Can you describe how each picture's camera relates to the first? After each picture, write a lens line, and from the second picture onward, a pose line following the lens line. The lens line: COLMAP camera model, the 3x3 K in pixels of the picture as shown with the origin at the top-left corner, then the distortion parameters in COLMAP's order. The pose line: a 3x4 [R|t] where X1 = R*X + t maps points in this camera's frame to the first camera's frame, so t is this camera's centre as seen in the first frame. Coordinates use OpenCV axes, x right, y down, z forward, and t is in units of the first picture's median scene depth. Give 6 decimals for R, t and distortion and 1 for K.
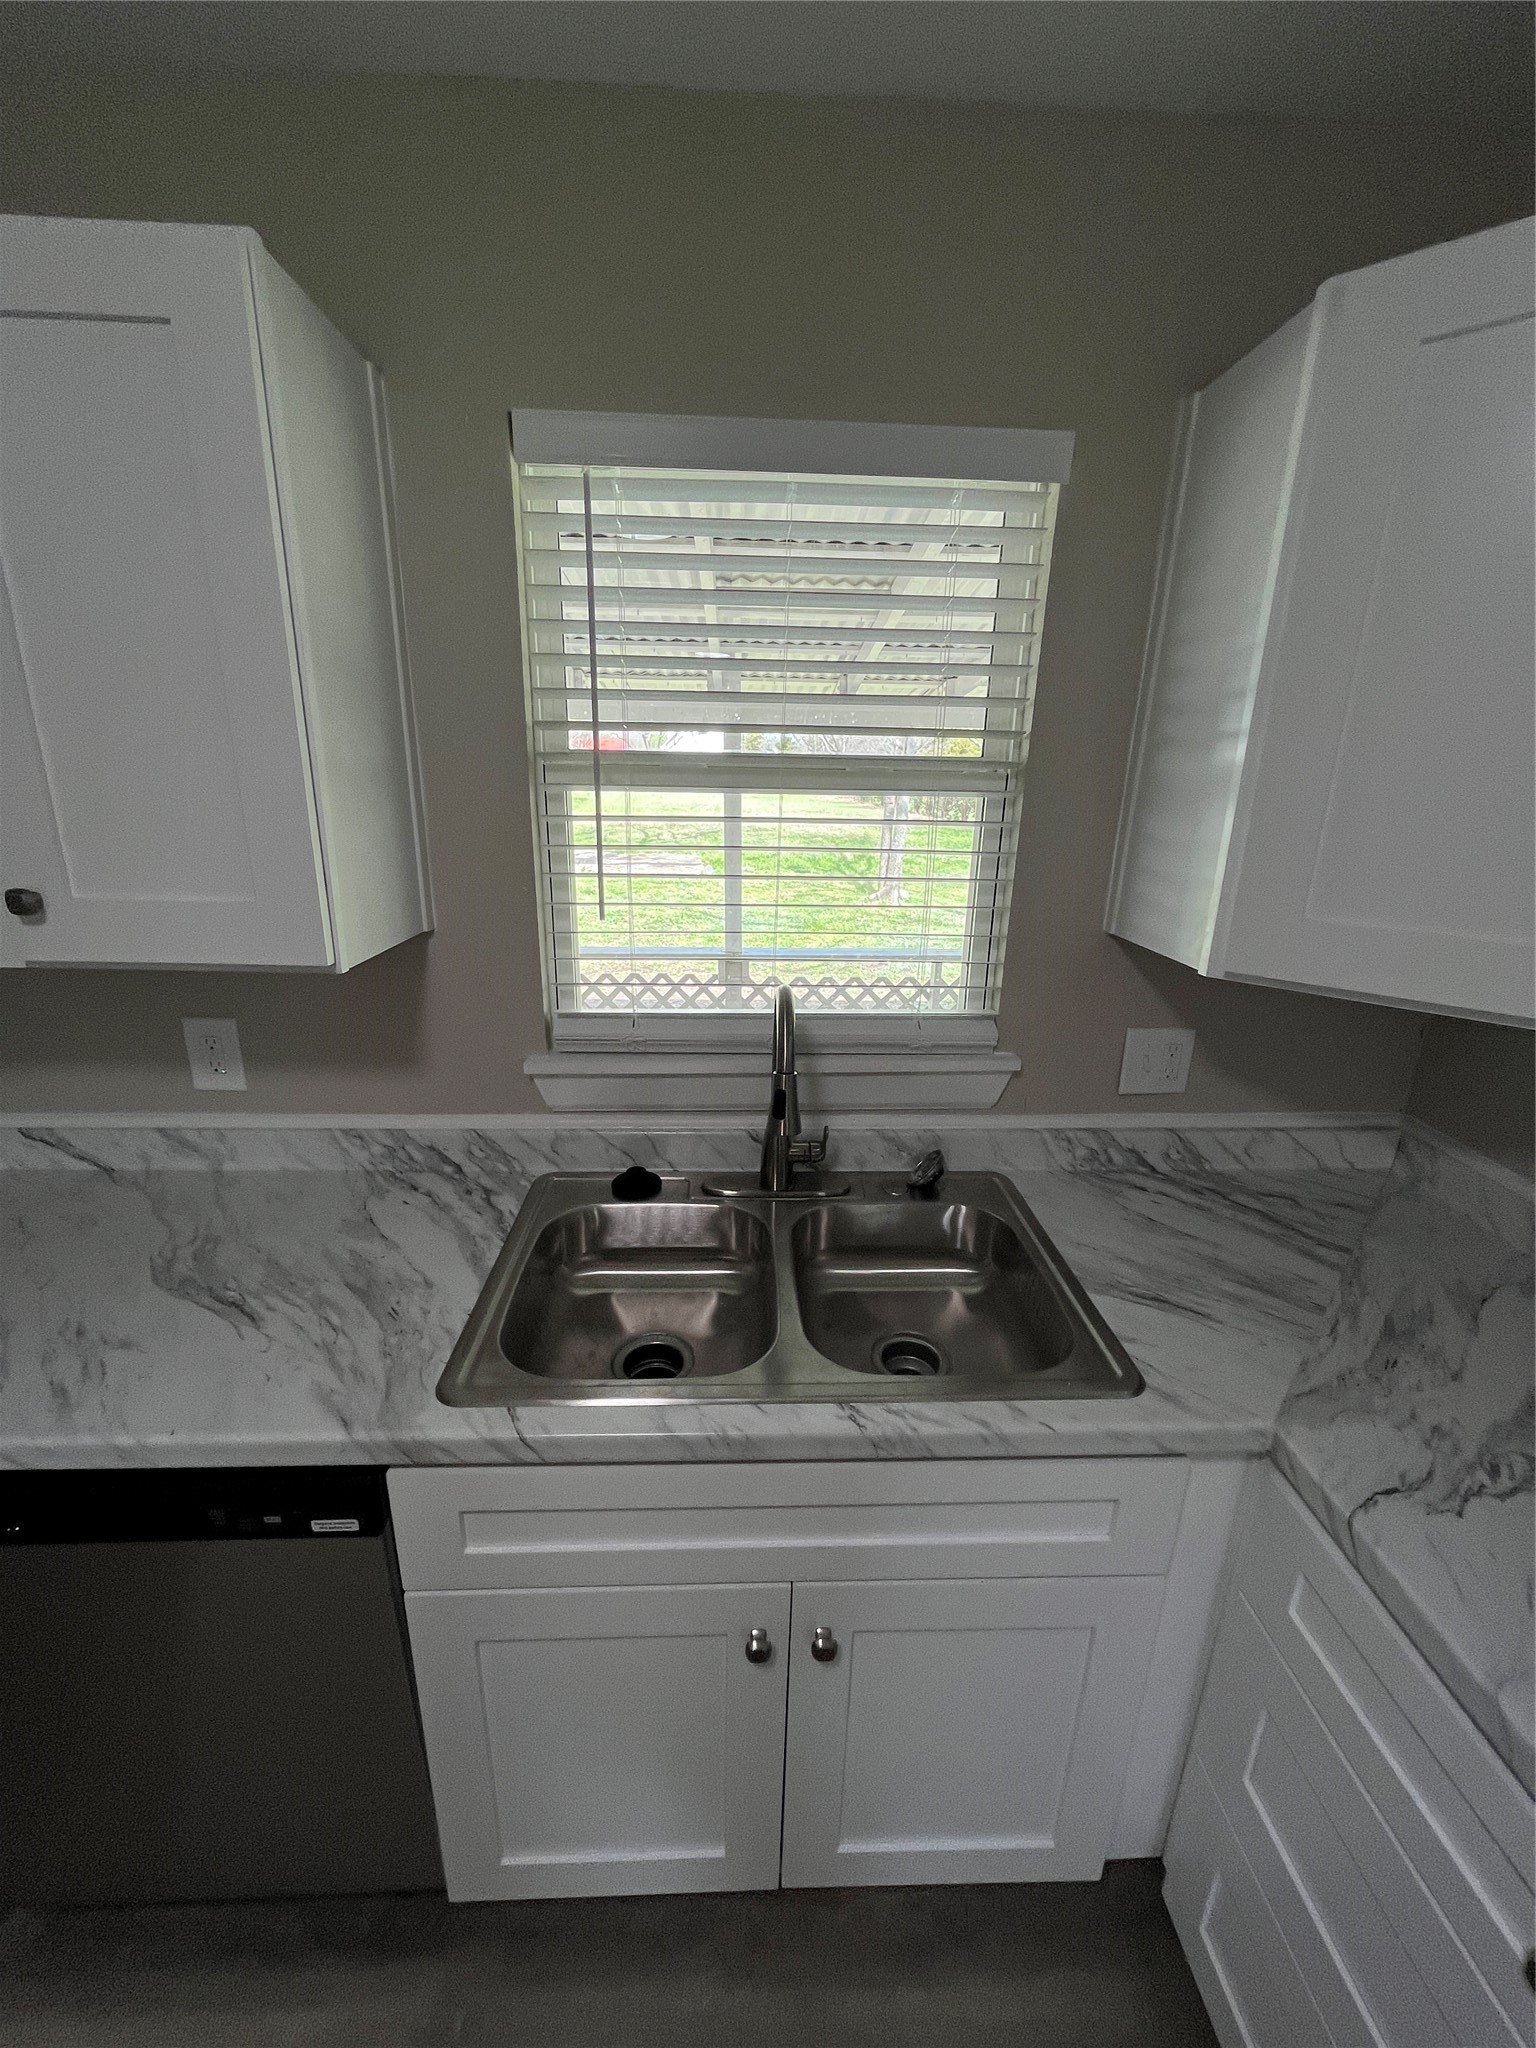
lens RADIAL K [[828.8, 0, 761.8], [0, 828.8, 1024.8], [0, 0, 1]] dist [-0.000552, -0.000601]
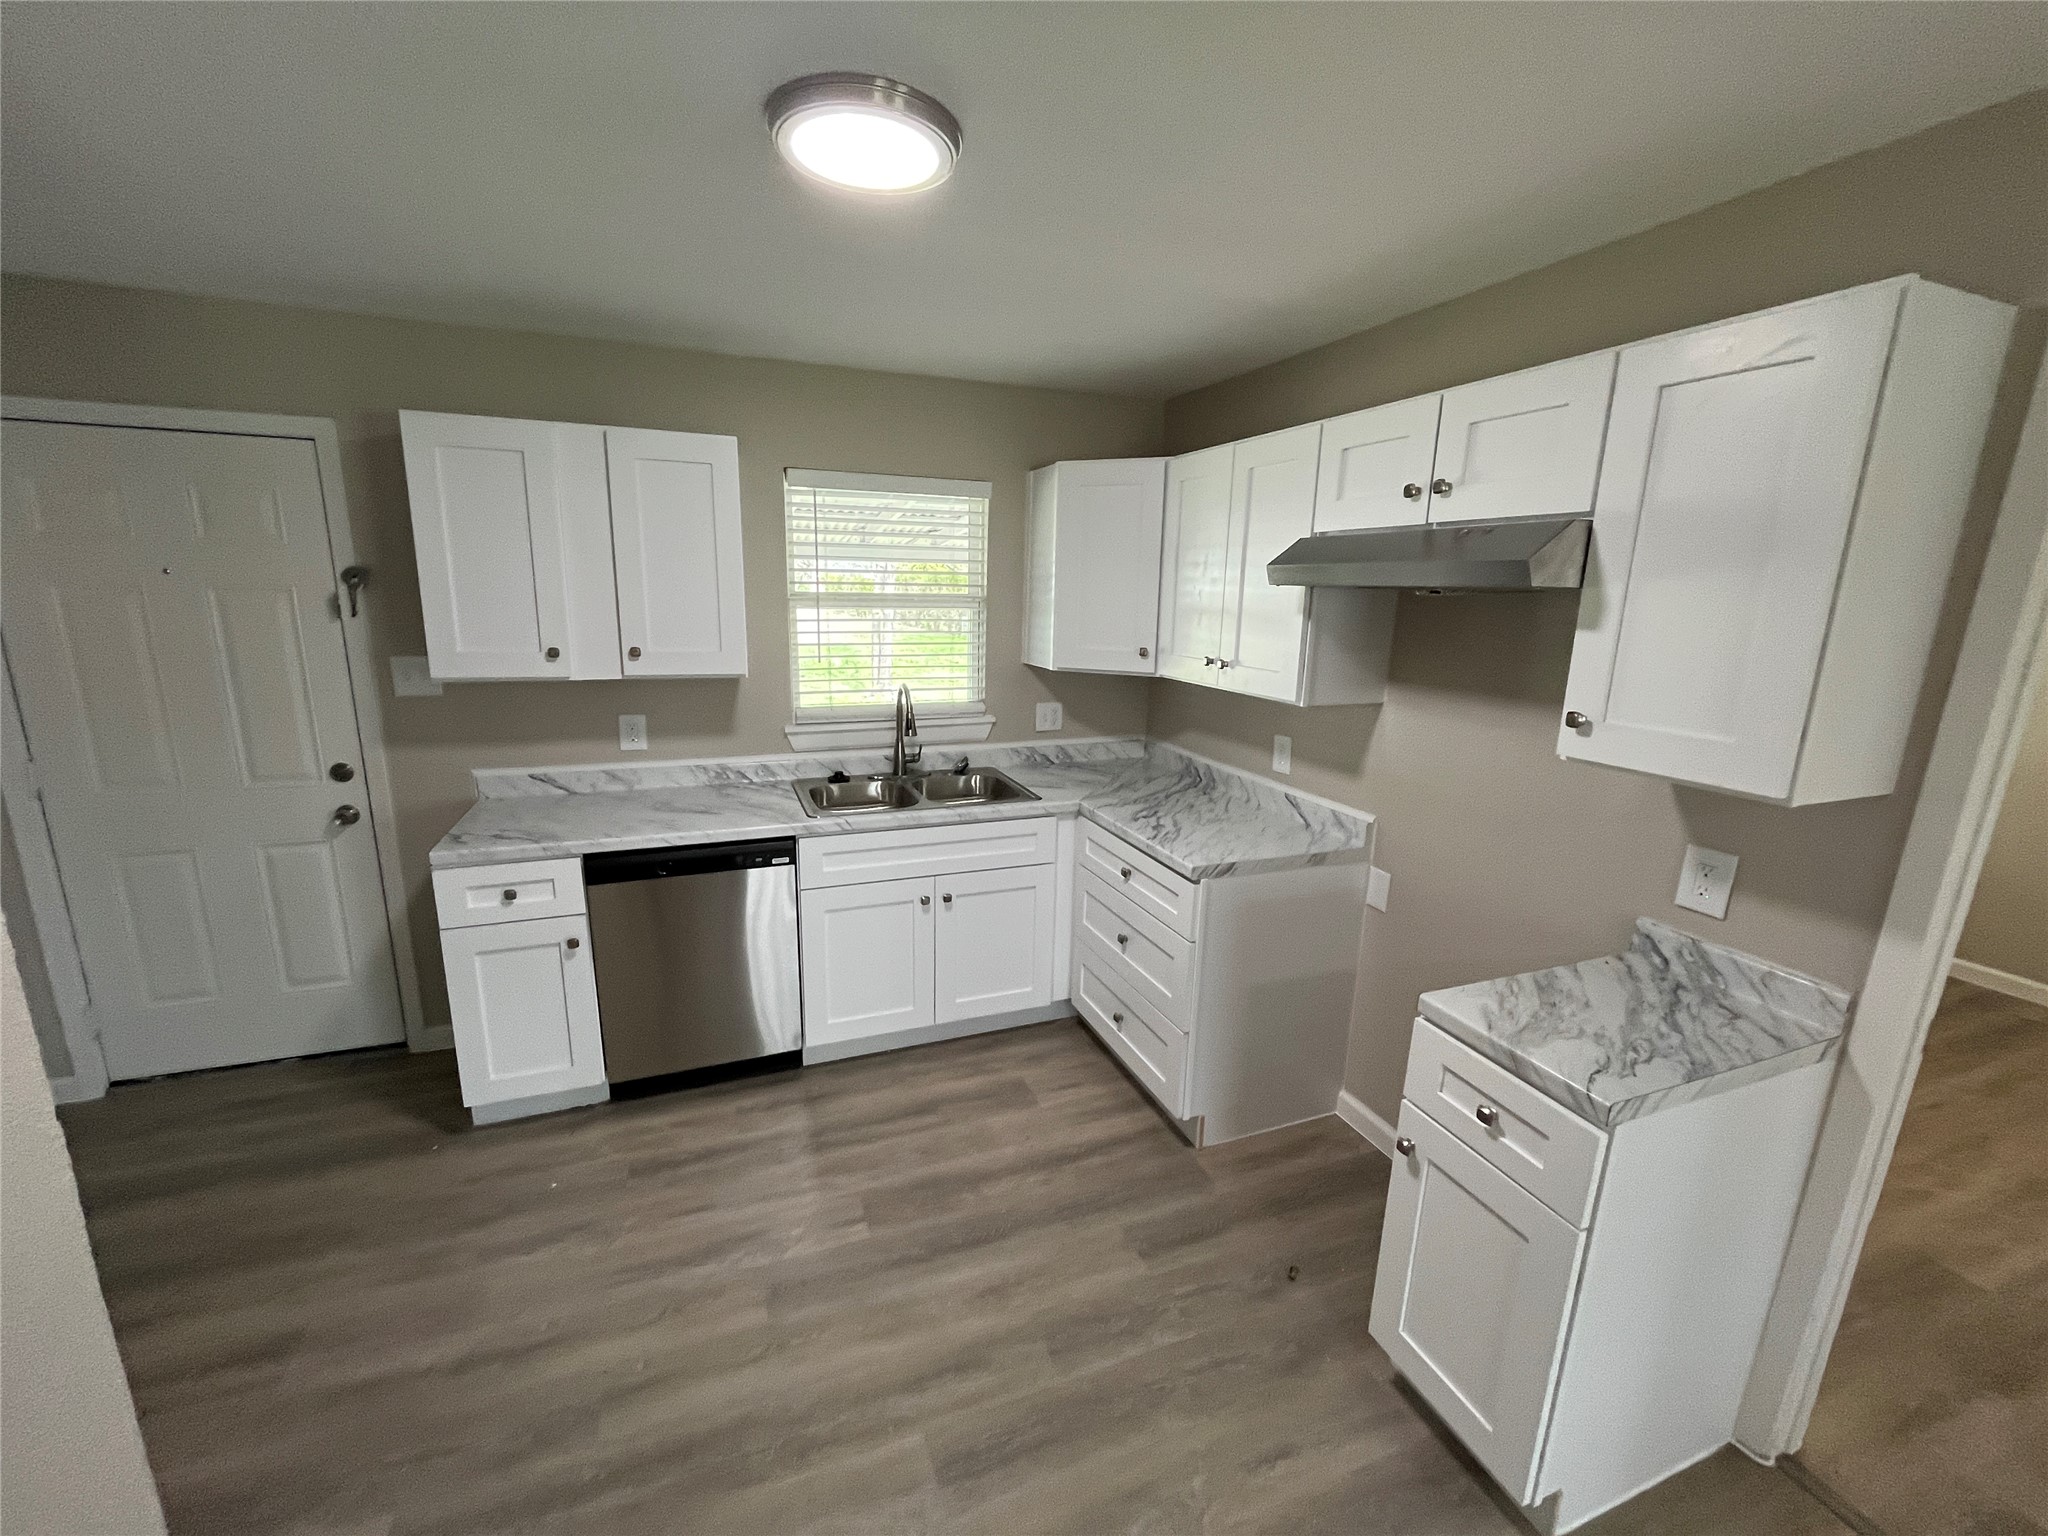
lens RADIAL K [[828.8, 0, 1023.3], [0, 828.8, 765.2], [0, 0, 1]] dist [-0.000552, -0.000601]
pose [[0.943405, -0.070104, 0.324150, -0.406156], [0.095510, 0.993425, -0.063122, 0.345386], [-0.317593, 0.090509, 0.943898, -1.302392]]
